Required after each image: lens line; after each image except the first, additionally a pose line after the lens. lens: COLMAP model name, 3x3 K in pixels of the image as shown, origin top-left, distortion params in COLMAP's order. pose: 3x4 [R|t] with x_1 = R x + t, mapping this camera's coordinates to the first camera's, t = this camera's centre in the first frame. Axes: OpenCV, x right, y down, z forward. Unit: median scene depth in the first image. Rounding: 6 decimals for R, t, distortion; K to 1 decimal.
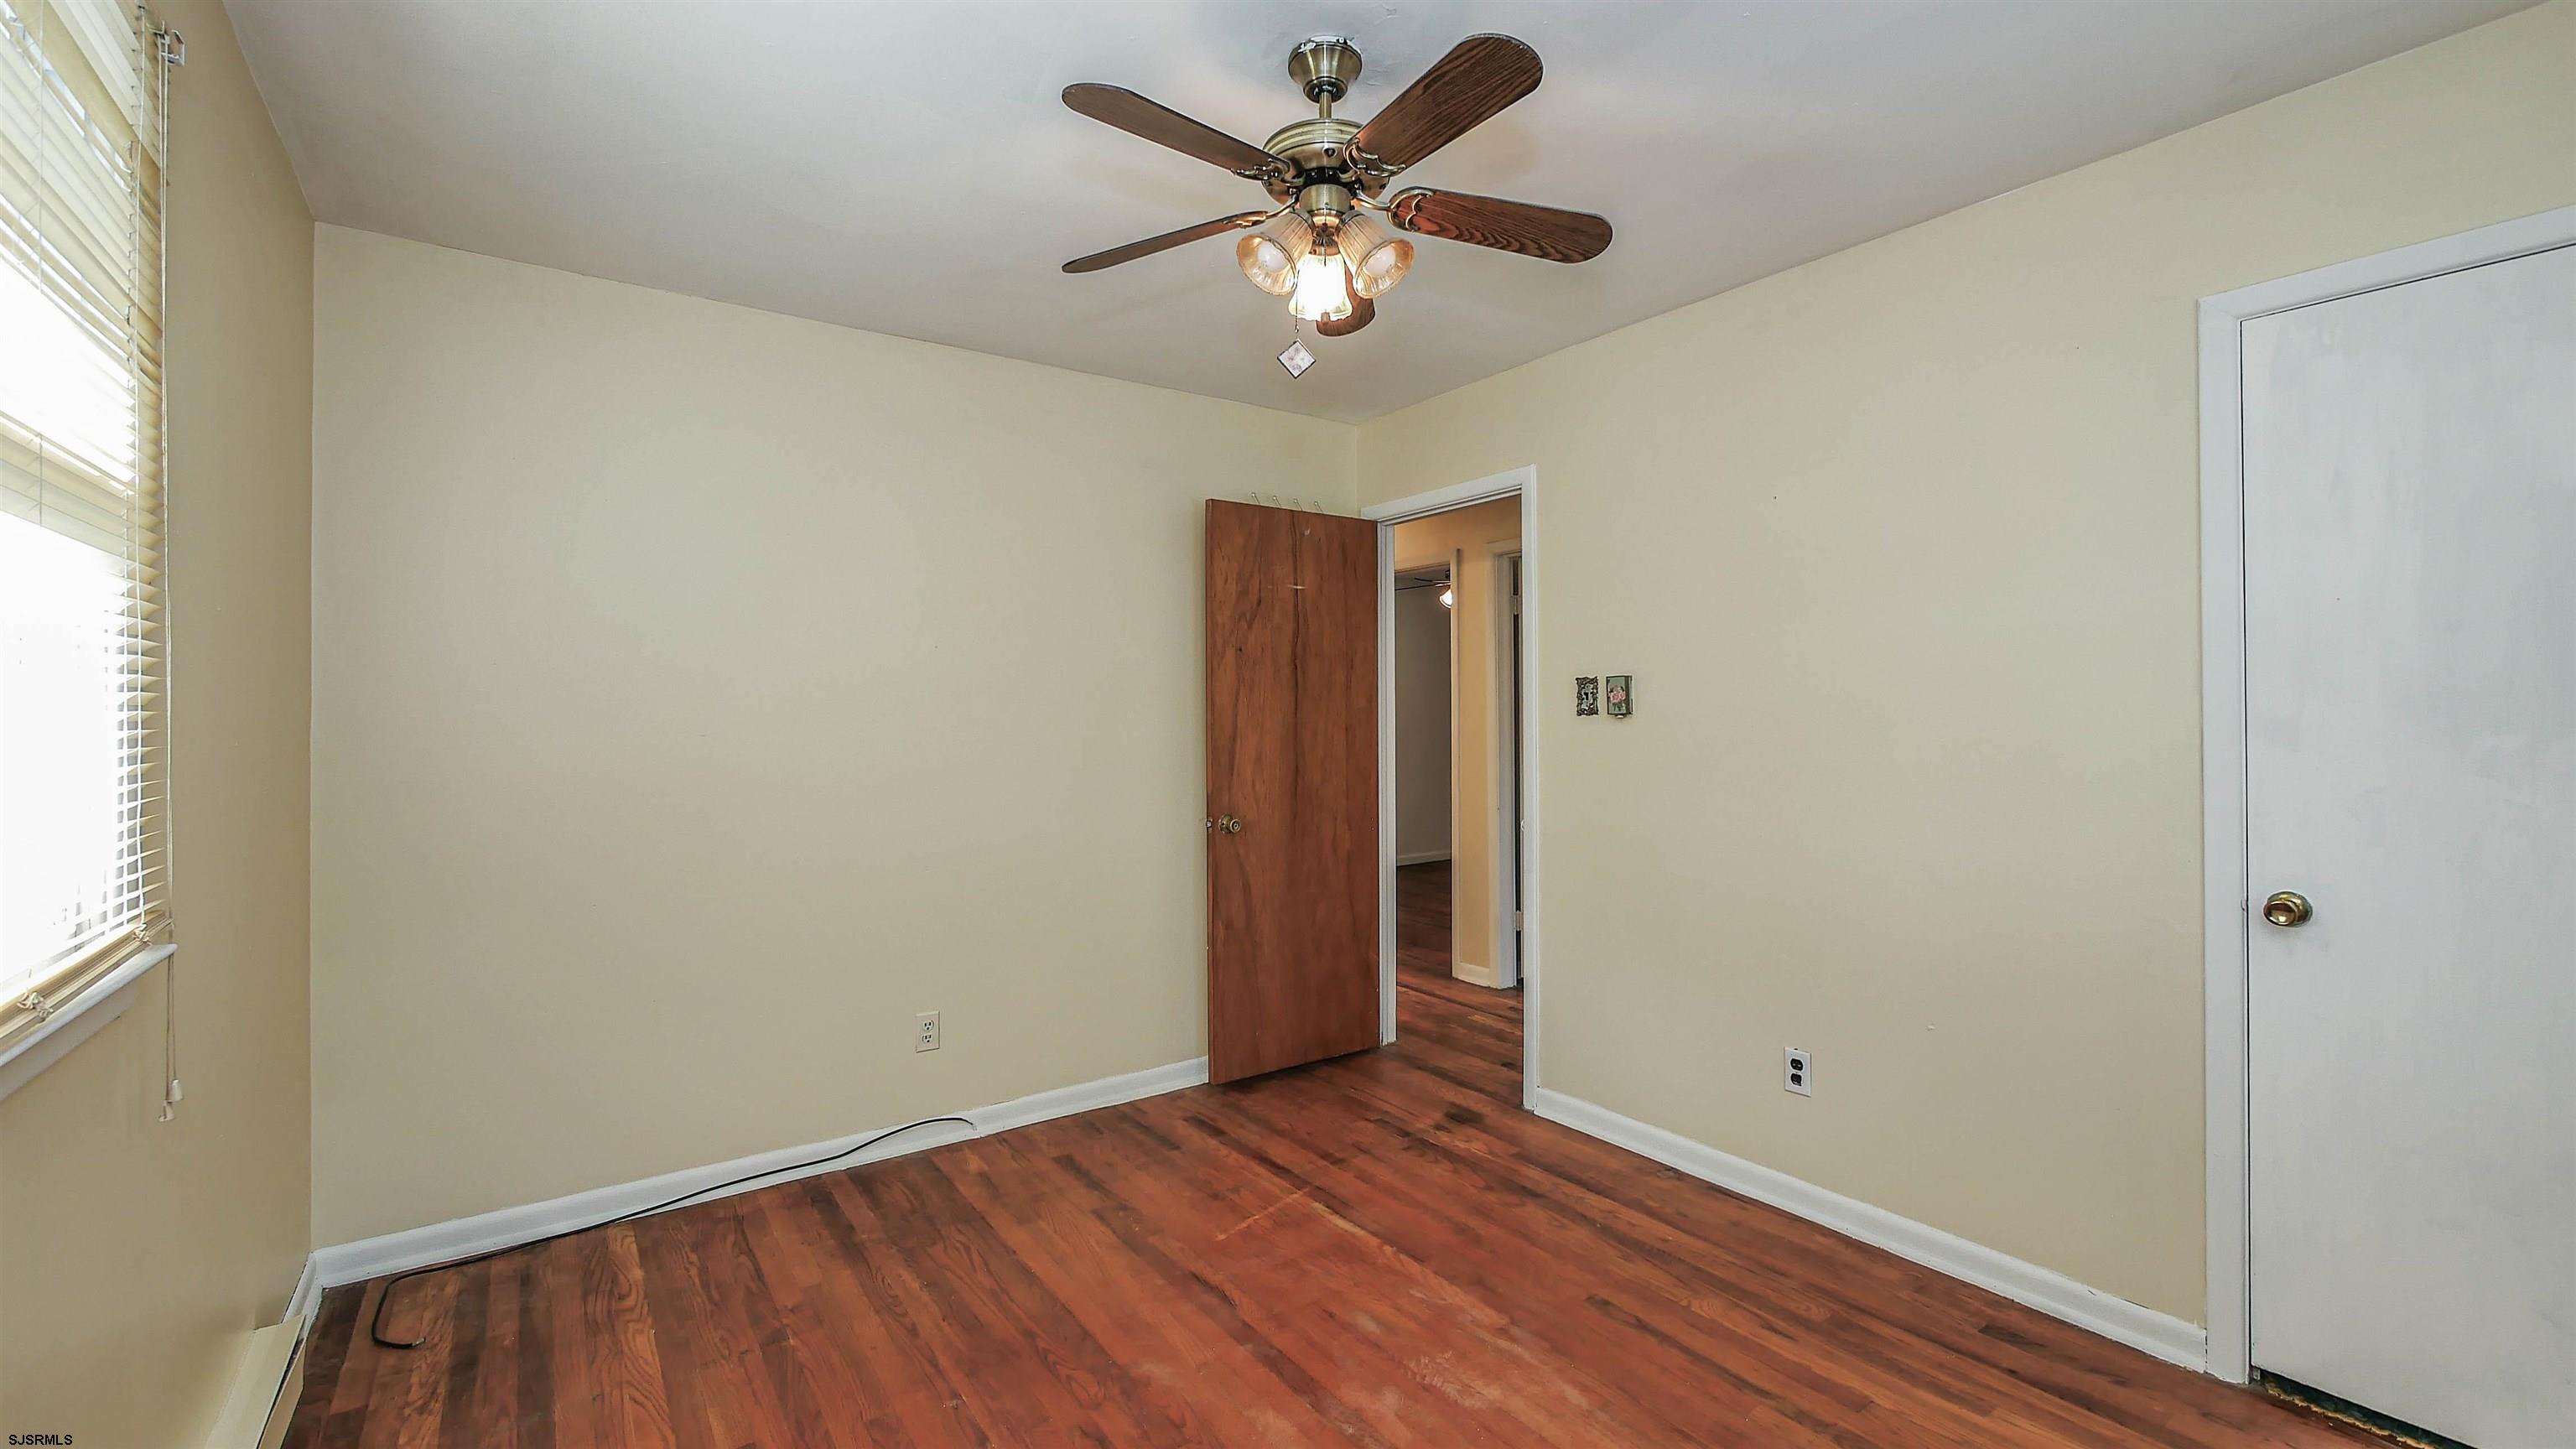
lens RADIAL K [[1058.3, 0, 1293.2], [0, 1058.3, 729.8], [0, 0, 1]] dist [-0.006702, 0.000700]
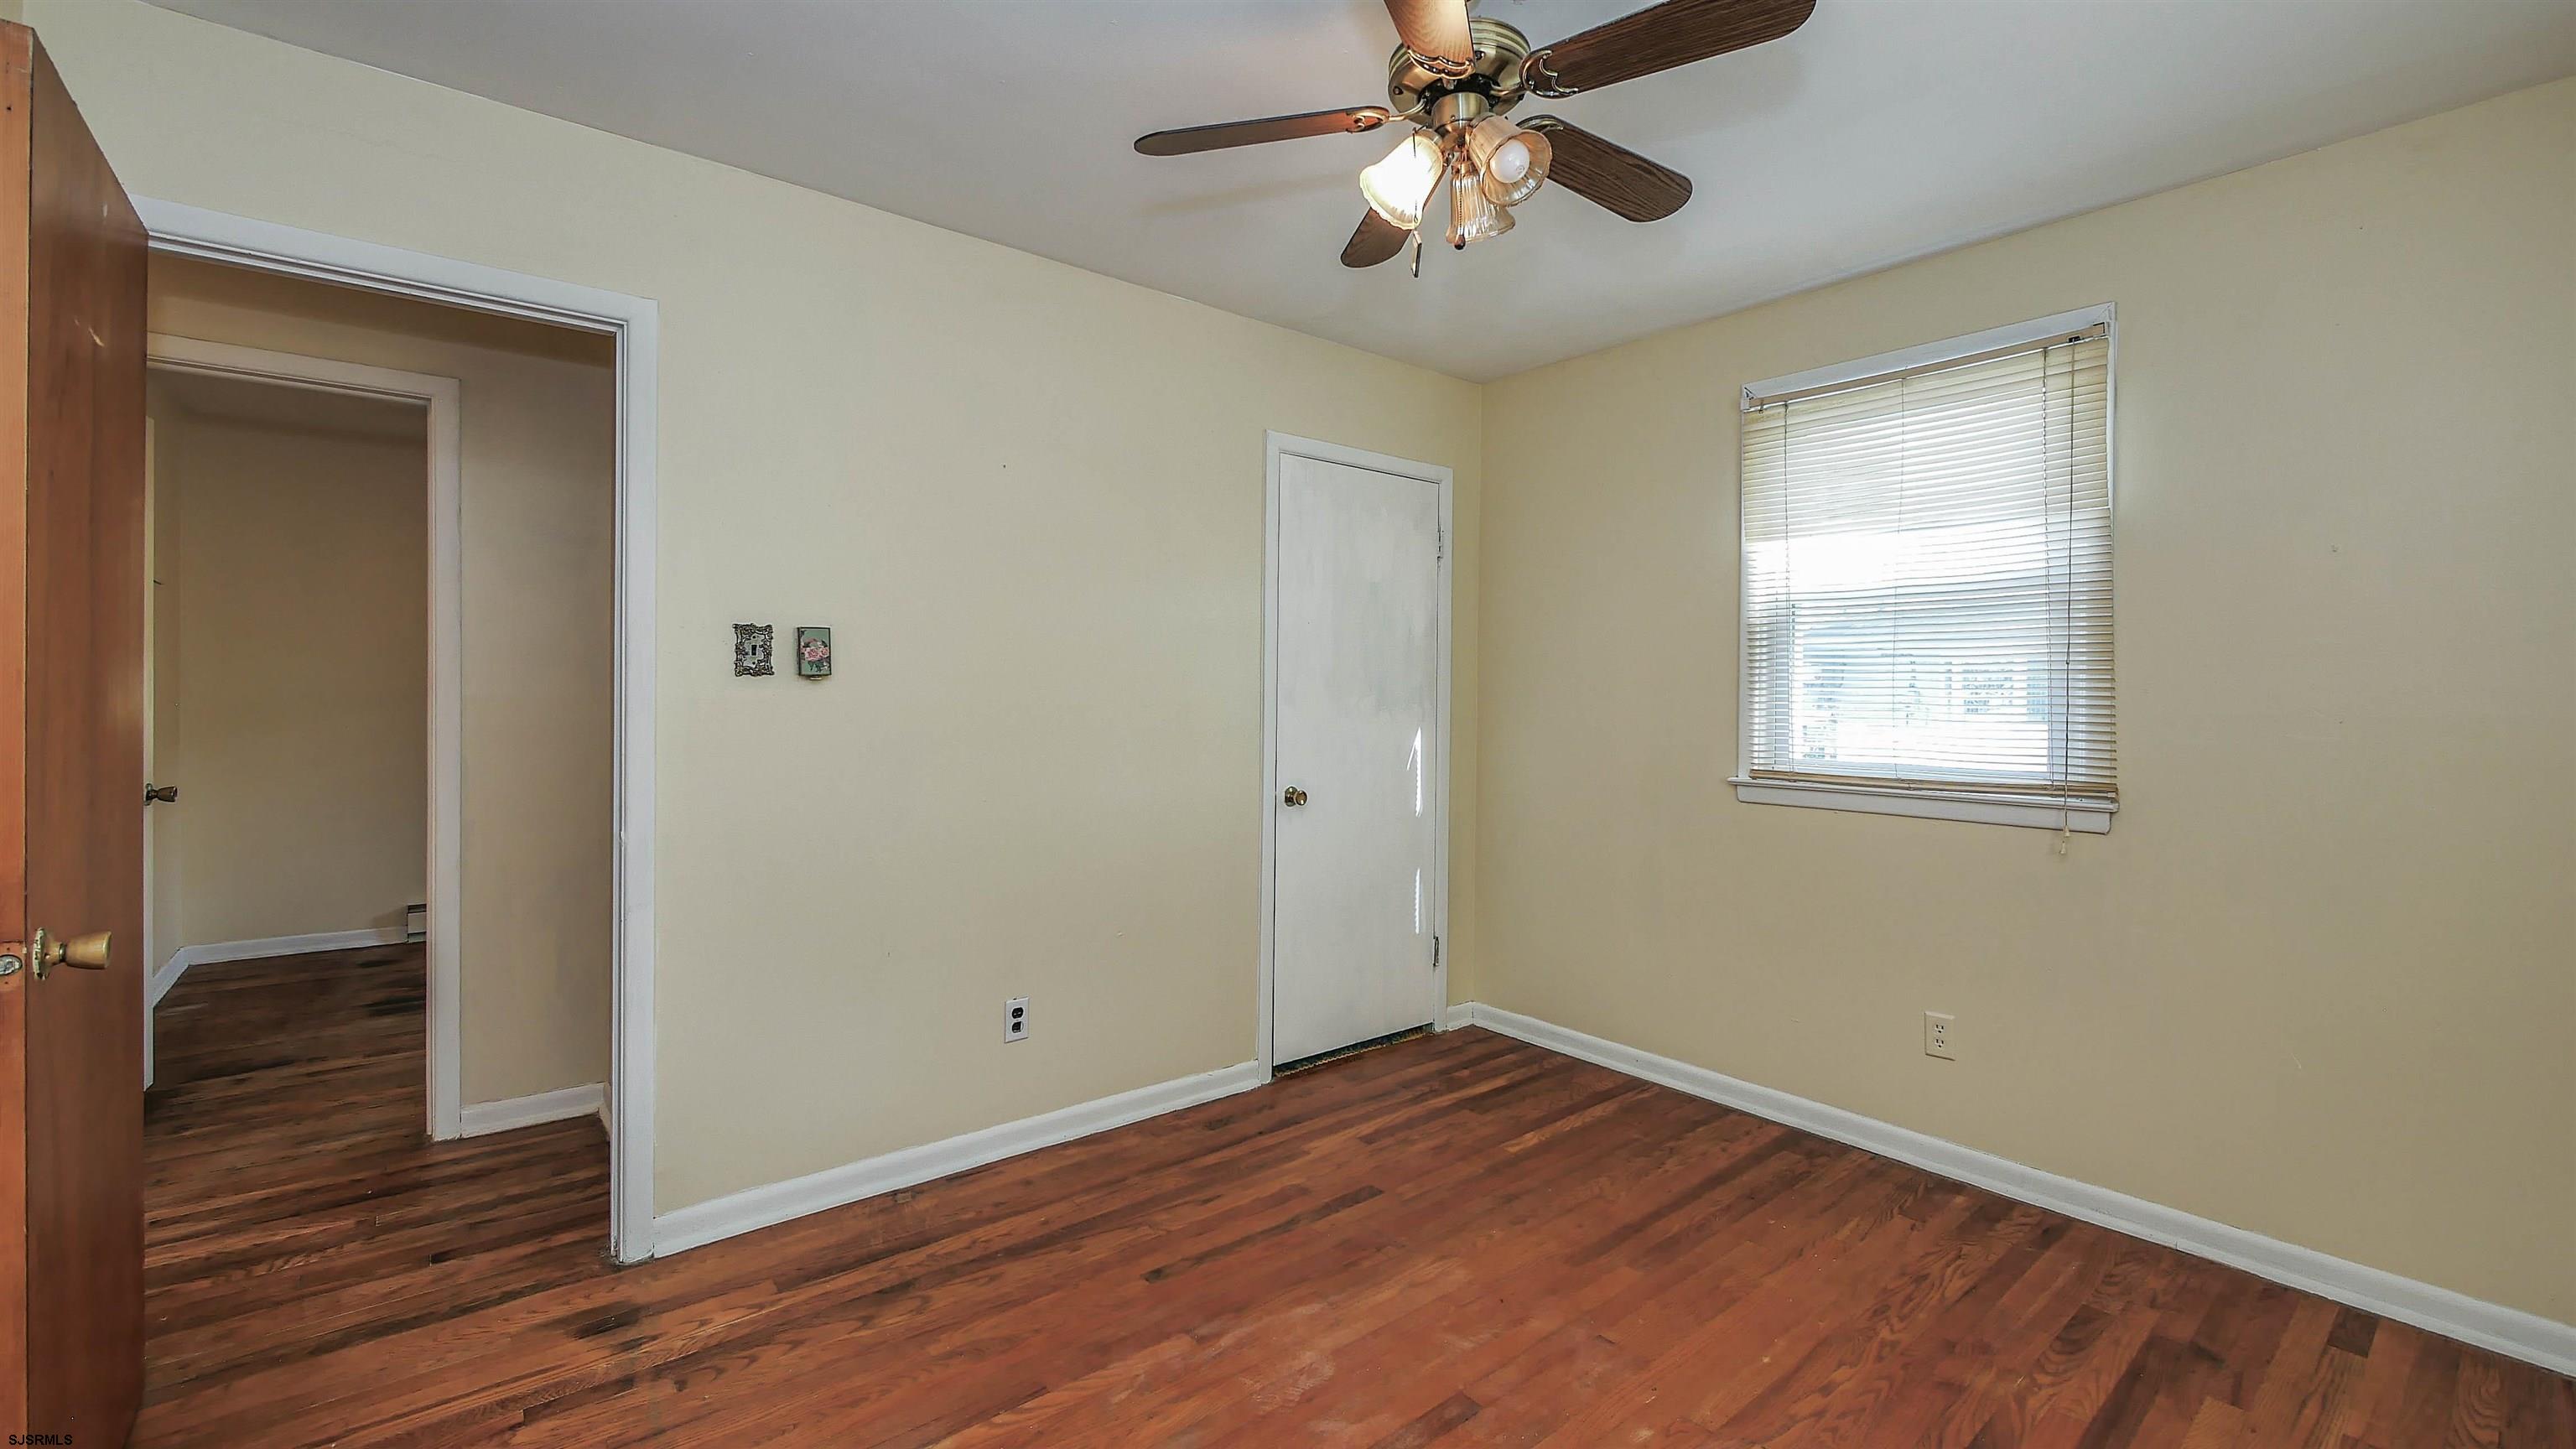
lens RADIAL K [[1058.3, 0, 1279.8], [0, 1058.3, 724.6], [0, 0, 1]] dist [-0.006702, 0.000700]
pose [[-0.055379, -0.024120, 0.998174, -0.670429], [0.004356, 0.999693, 0.024399, 0.005764], [-0.998456, 0.005699, -0.055257, 0.914414]]
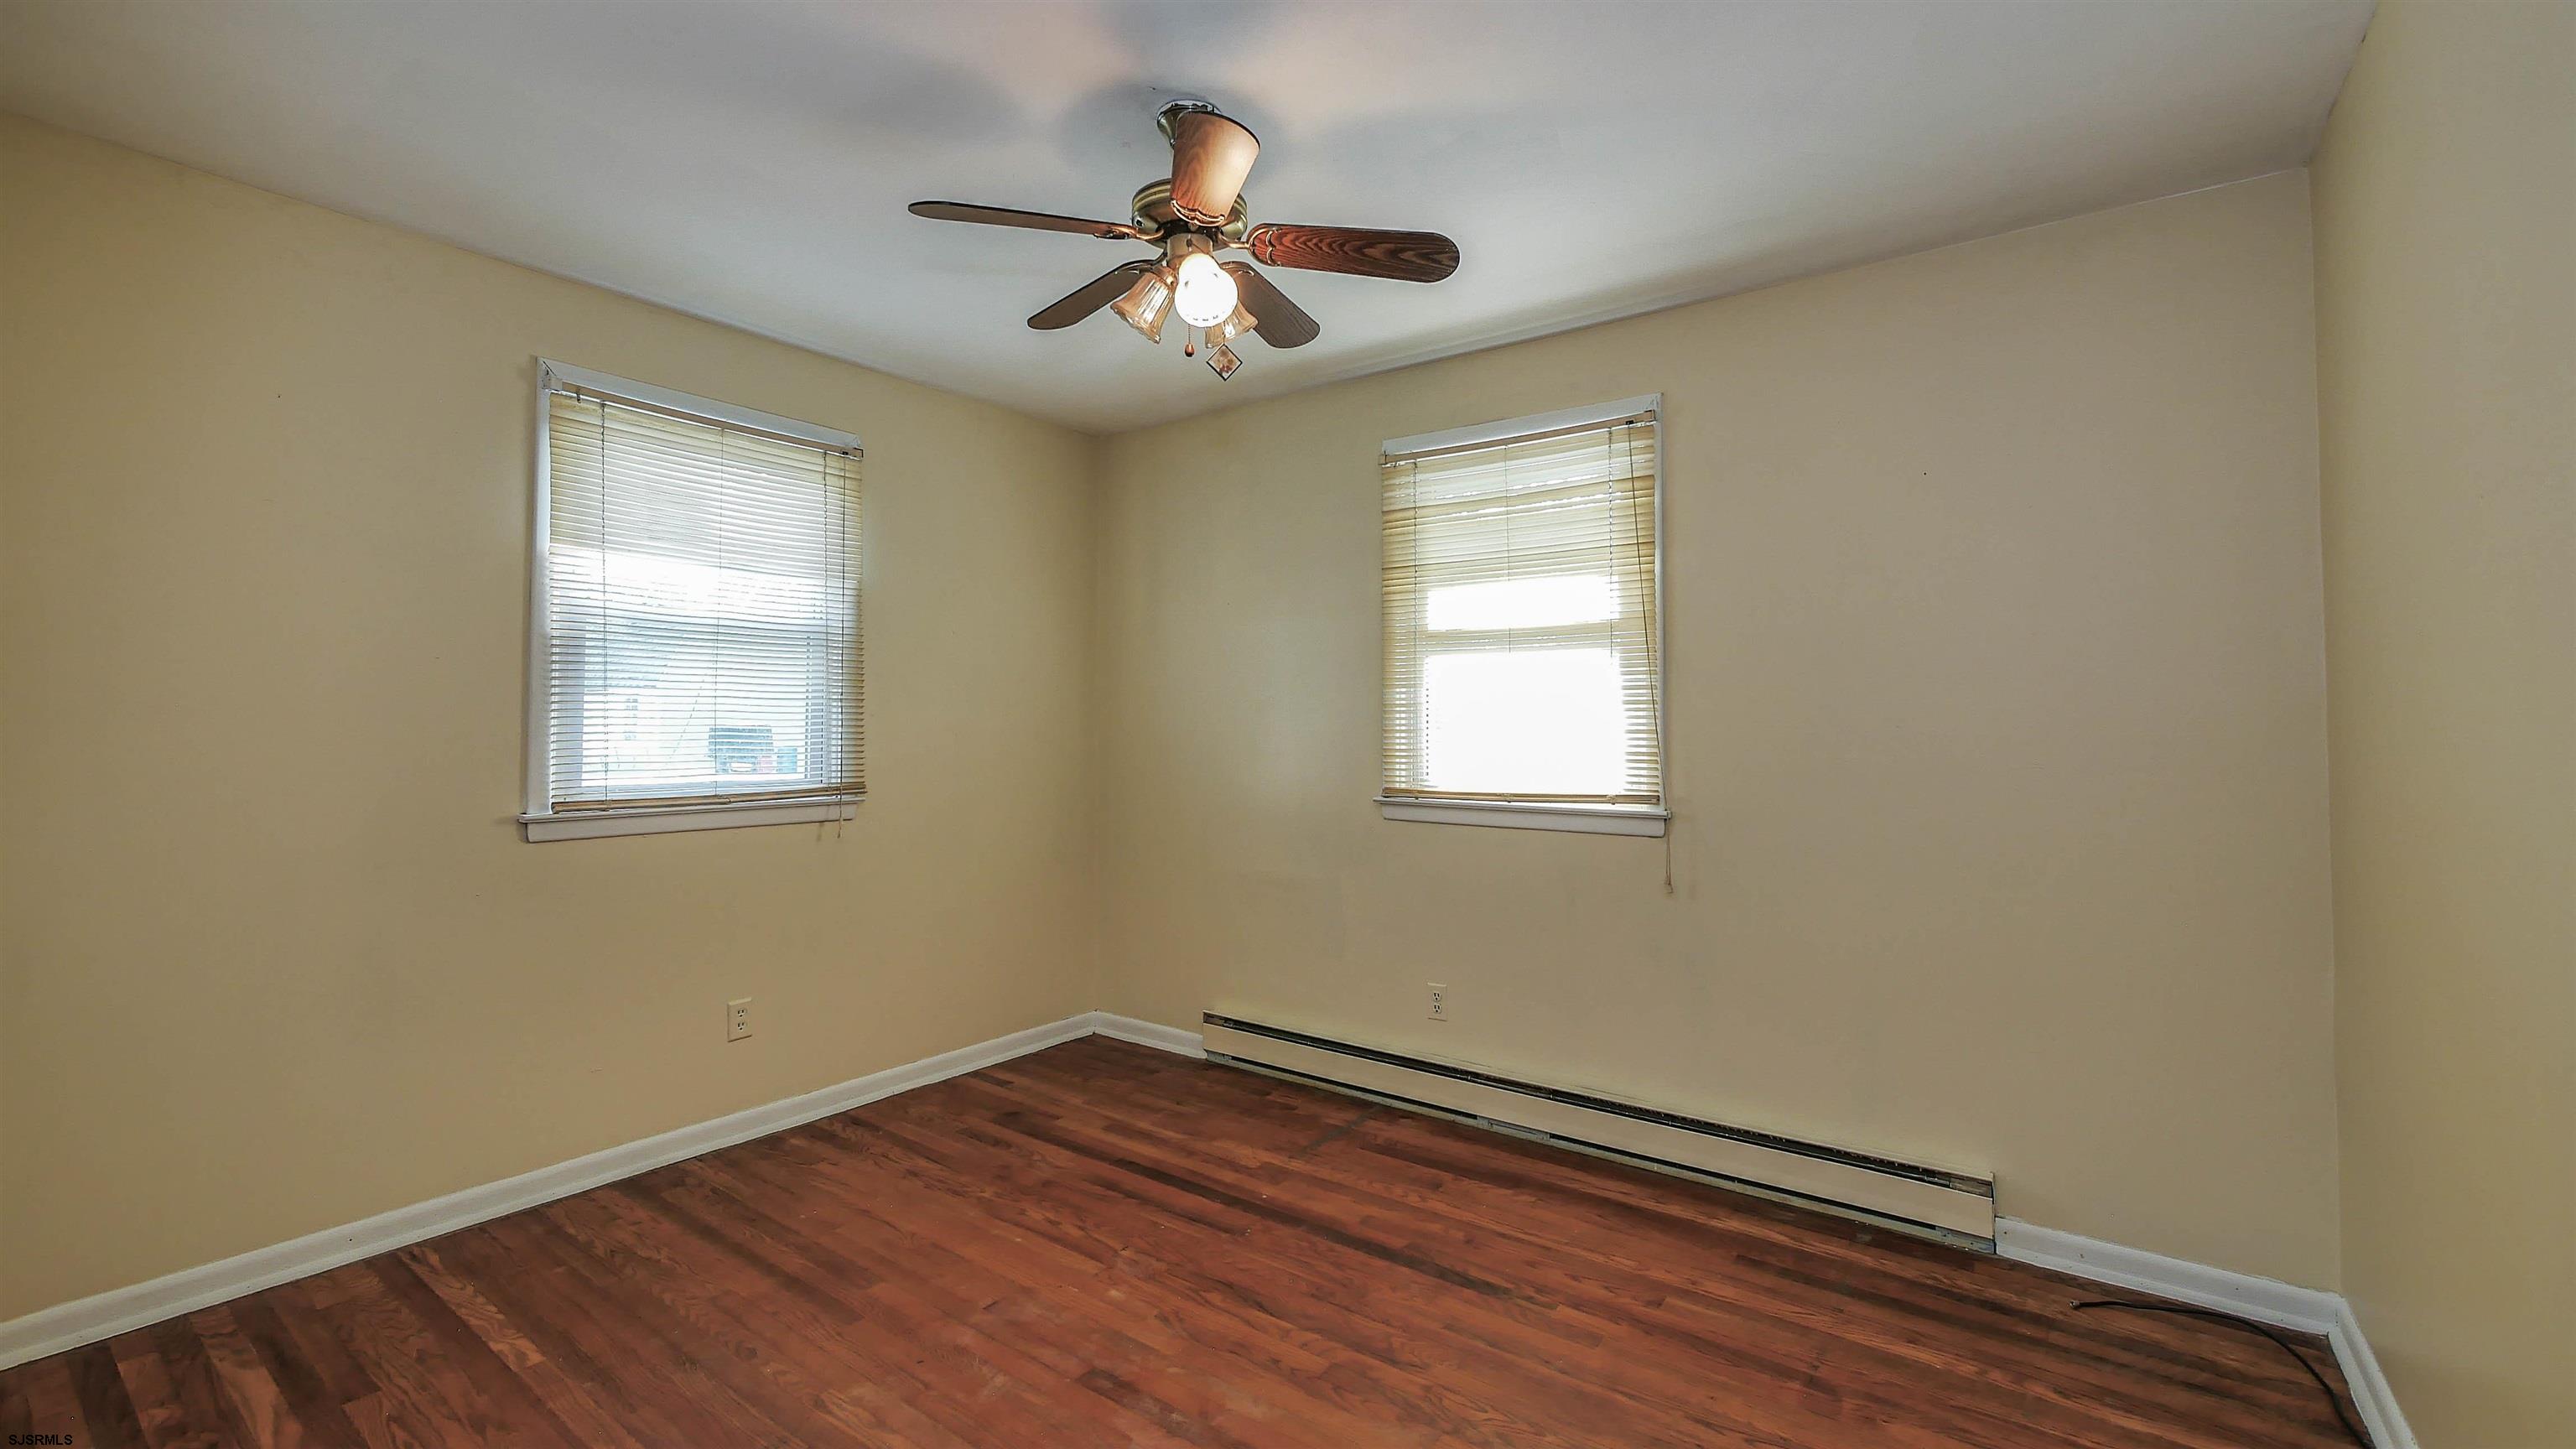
lens RADIAL K [[1058.3, 0, 1284.1], [0, 1058.3, 721.7], [0, 0, 1]] dist [-0.006702, 0.000700]
pose [[-0.953835, 0.002189, -0.300324, 0.203806], [-0.001261, 0.999935, 0.011294, -0.006100], [0.300329, 0.011151, -0.953770, 1.589019]]
